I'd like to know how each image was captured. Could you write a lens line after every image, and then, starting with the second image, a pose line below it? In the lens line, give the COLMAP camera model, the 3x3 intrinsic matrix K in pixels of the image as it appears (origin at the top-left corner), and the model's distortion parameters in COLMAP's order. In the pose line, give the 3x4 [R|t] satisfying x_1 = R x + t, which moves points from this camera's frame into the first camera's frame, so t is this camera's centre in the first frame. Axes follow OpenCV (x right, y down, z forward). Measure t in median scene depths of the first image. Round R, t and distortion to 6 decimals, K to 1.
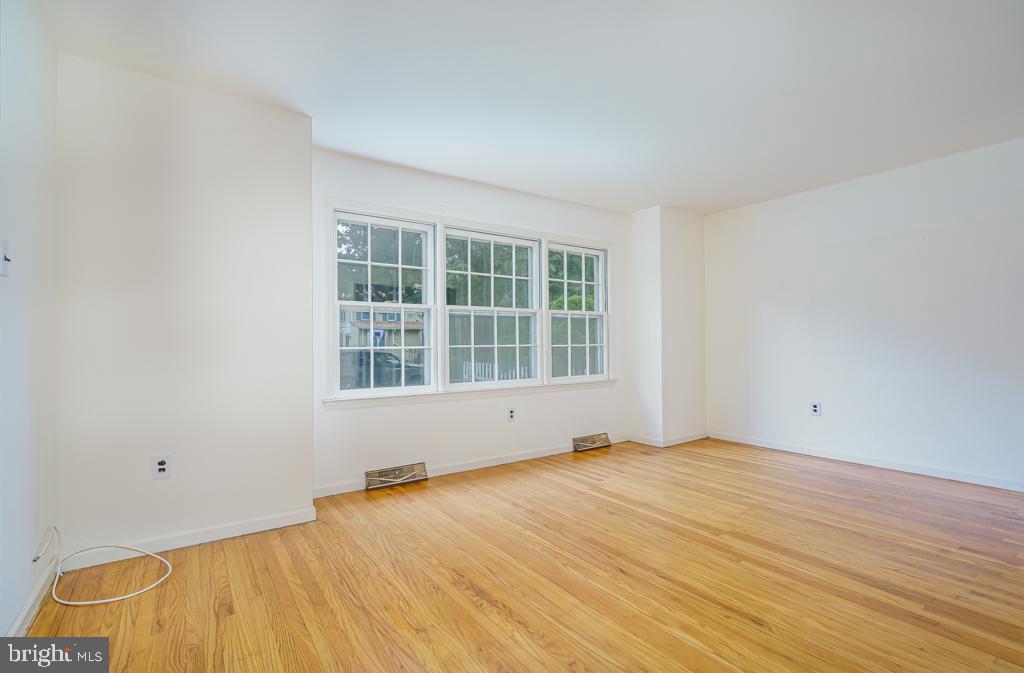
lens RADIAL K [[471.9, 0, 512.0], [0, 471.9, 336.5], [0, 0, 1]] dist [0.002077, 0.000253]
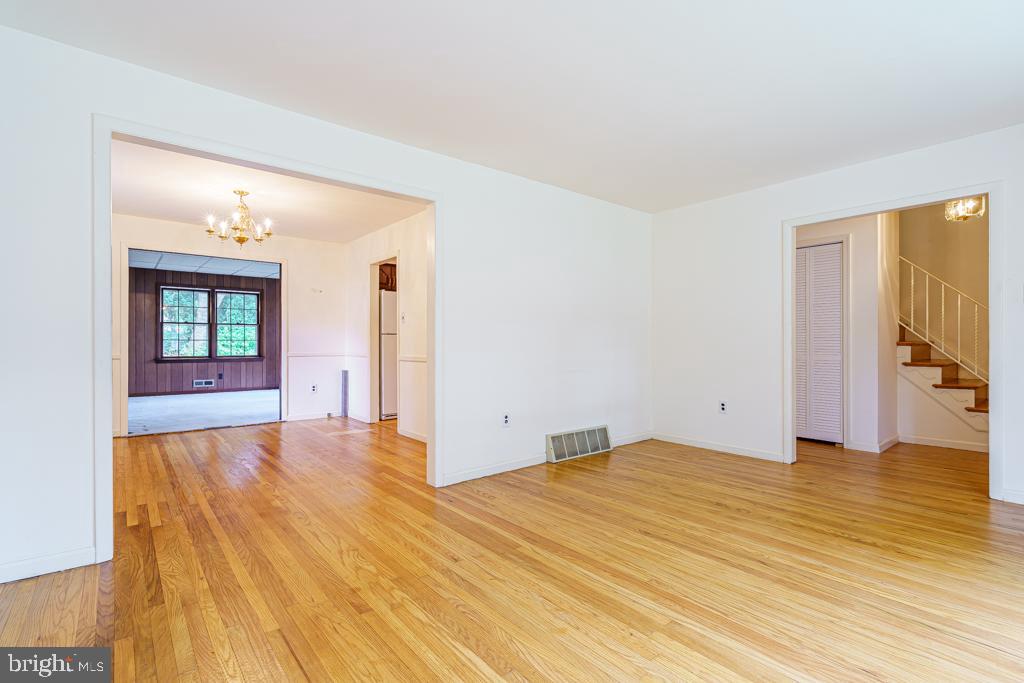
lens RADIAL K [[471.6, 0, 506.0], [0, 471.6, 341.0], [0, 0, 1]] dist [-0.000841, 0.000282]
pose [[-0.997739, 0.010291, -0.066411, 0.618037], [0.011418, 0.999797, -0.016625, 0.016380], [0.066226, -0.017346, -0.997654, 1.442584]]
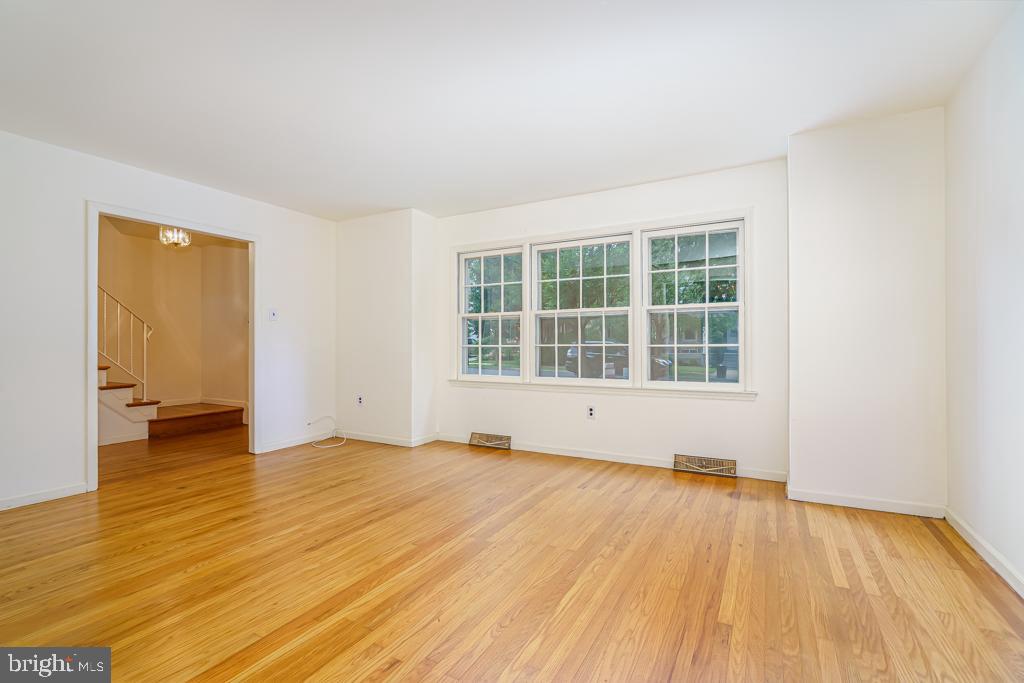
lens RADIAL K [[471.6, 0, 506.0], [0, 471.6, 341.0], [0, 0, 1]] dist [-0.000841, 0.000282]
pose [[0.421618, 0.000715, -0.906773, 1.179941], [0.015136, 0.999855, 0.007826, -0.000350], [0.906647, -0.017024, 0.421546, 0.560028]]
